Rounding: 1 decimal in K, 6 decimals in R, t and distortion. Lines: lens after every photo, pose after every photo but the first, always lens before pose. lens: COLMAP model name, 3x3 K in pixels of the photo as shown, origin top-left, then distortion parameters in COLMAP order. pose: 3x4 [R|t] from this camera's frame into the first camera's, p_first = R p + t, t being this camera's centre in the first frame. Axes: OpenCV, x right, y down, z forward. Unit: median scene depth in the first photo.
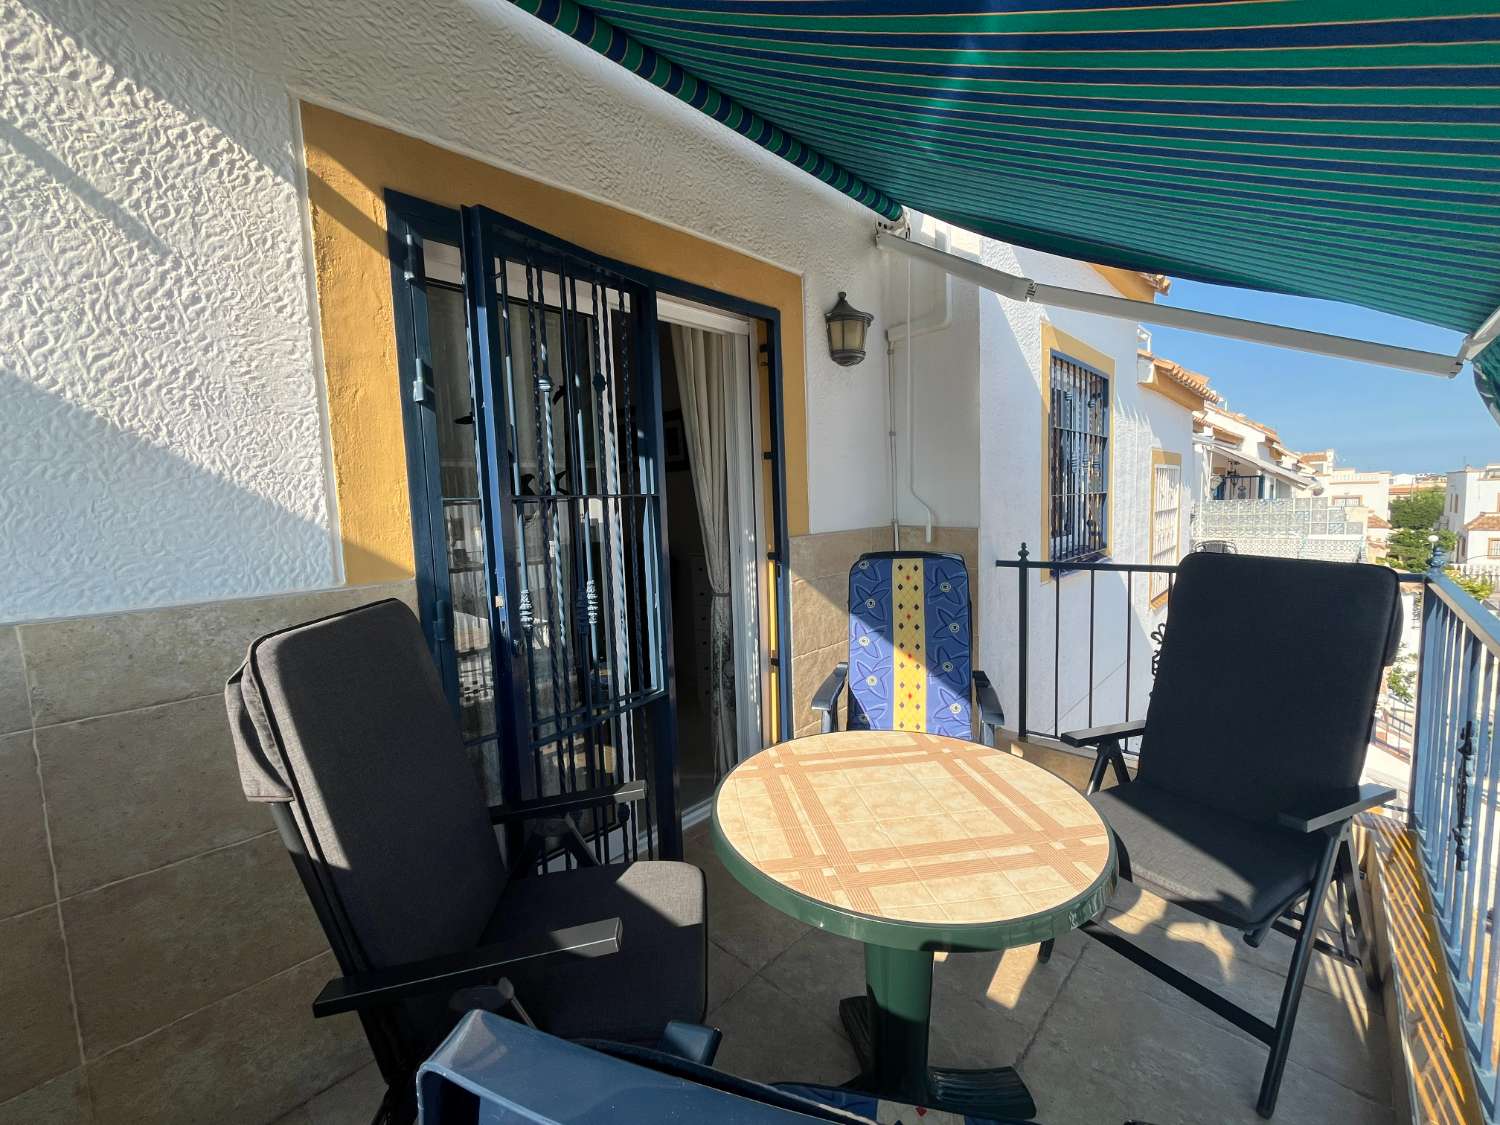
lens RADIAL K [[618.2, 0, 745.8], [0, 618.2, 559.9], [0, 0, 1]] dist [-0.002950, -0.000095]
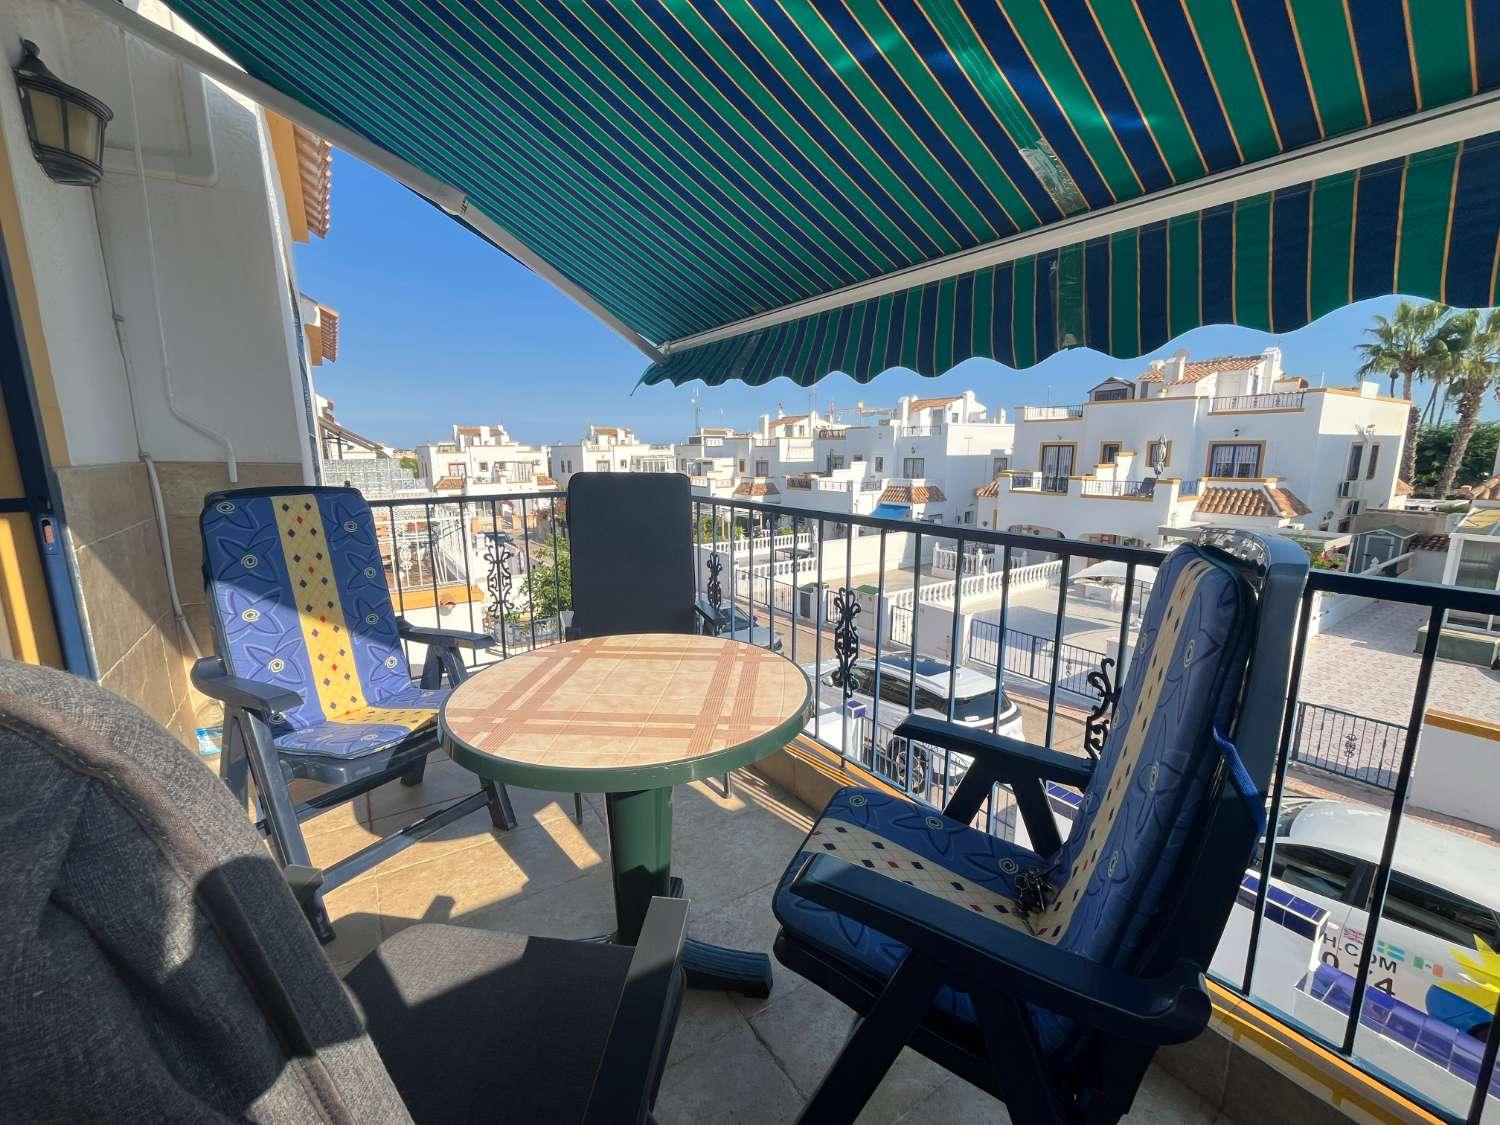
lens RADIAL K [[618.2, 0, 747.9], [0, 618.2, 563.4], [0, 0, 1]] dist [-0.002950, -0.000095]
pose [[0.207669, -0.142297, 0.967794, -0.368984], [0.090959, 0.987885, 0.125733, 0.036399], [-0.973961, 0.061919, 0.218096, 0.297513]]
